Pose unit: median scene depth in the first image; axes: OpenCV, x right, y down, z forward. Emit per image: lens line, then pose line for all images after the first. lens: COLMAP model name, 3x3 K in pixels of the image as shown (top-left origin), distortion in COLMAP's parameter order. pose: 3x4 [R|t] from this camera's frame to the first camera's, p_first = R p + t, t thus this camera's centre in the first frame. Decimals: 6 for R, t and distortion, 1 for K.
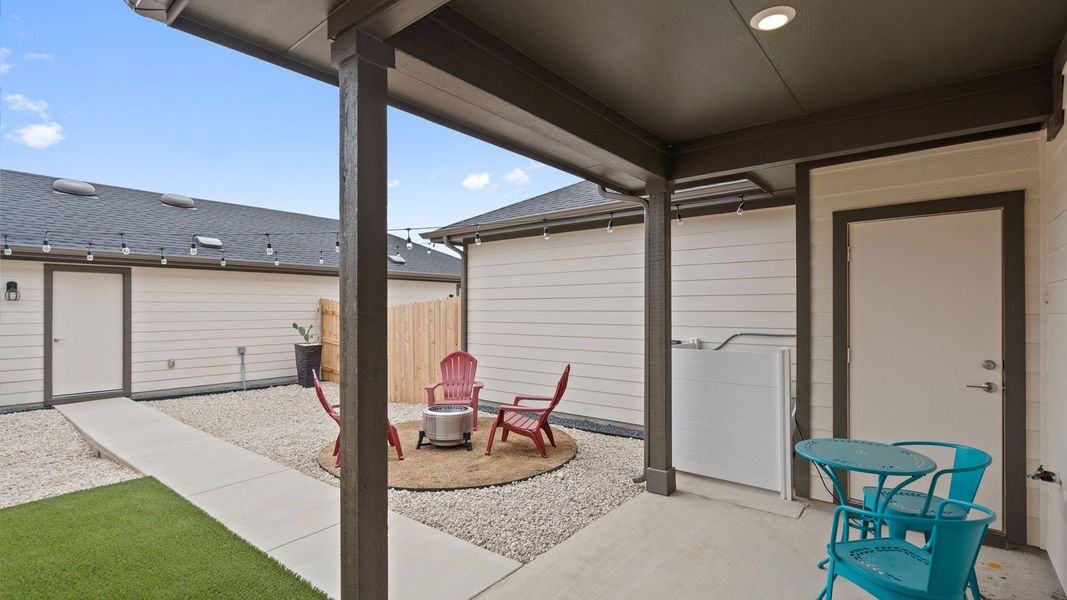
lens RADIAL K [[496.9, 0, 525.4], [0, 496.9, 303.5], [0, 0, 1]] dist [-0.003568, 0.000067]
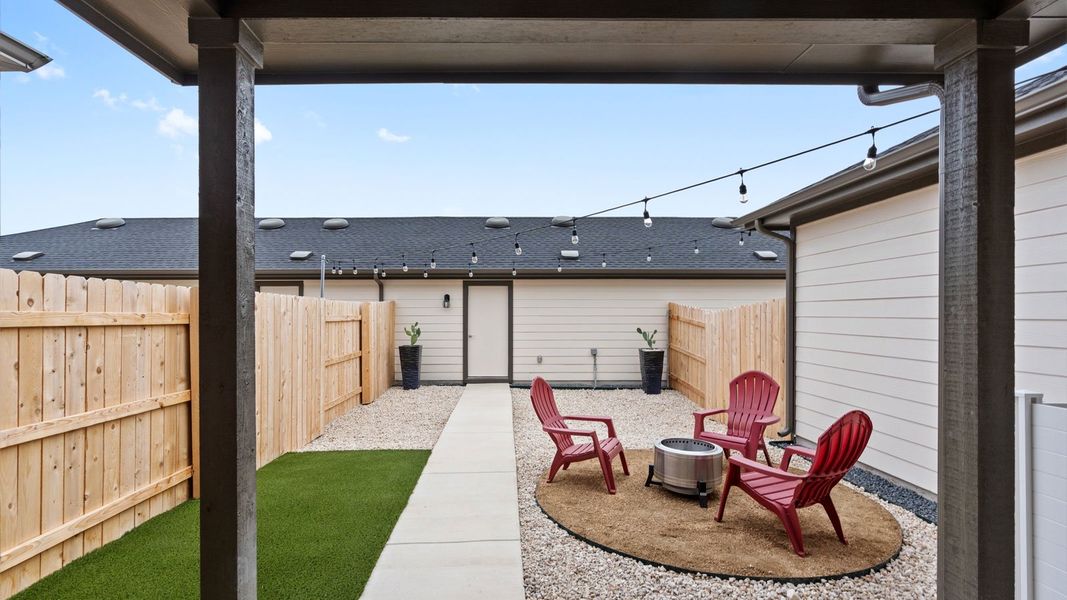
lens RADIAL K [[496.9, 0, 526.7], [0, 496.9, 306.8], [0, 0, 1]] dist [-0.003568, 0.000067]
pose [[0.642924, -0.008452, -0.765883, 0.198541], [0.006312, 0.999964, -0.005737, 0.001502], [0.765904, -0.001146, 0.642954, 0.228907]]
